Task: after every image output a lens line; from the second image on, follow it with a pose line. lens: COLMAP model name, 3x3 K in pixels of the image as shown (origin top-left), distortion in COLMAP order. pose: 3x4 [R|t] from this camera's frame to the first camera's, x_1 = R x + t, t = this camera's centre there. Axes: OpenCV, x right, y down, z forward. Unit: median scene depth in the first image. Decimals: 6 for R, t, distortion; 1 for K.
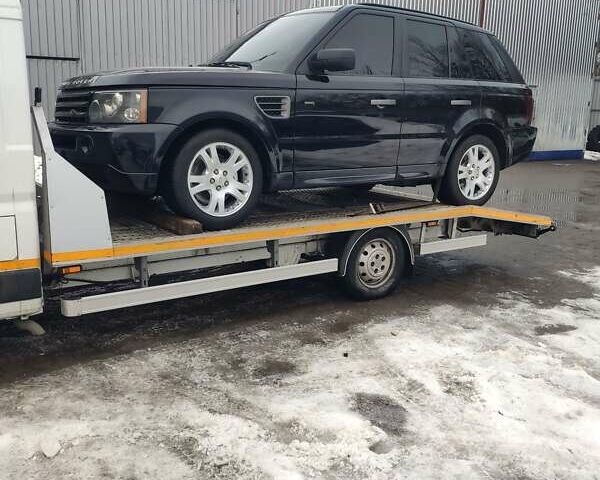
lens RADIAL K [[578.7, 0, 300.4], [0, 578.7, 224.6], [0, 0, 1]] dist [0.211486, -0.475897]
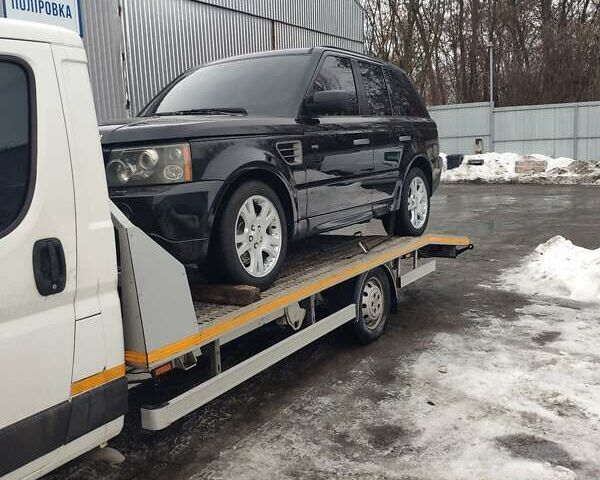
lens RADIAL K [[578.7, 0, 300.4], [0, 578.7, 224.6], [0, 0, 1]] dist [0.211486, -0.475897]
pose [[0.928424, -0.115179, 0.353217, -0.385194], [0.140431, 0.988992, -0.046623, -0.043741], [-0.343959, 0.092889, 0.934379, 0.139478]]
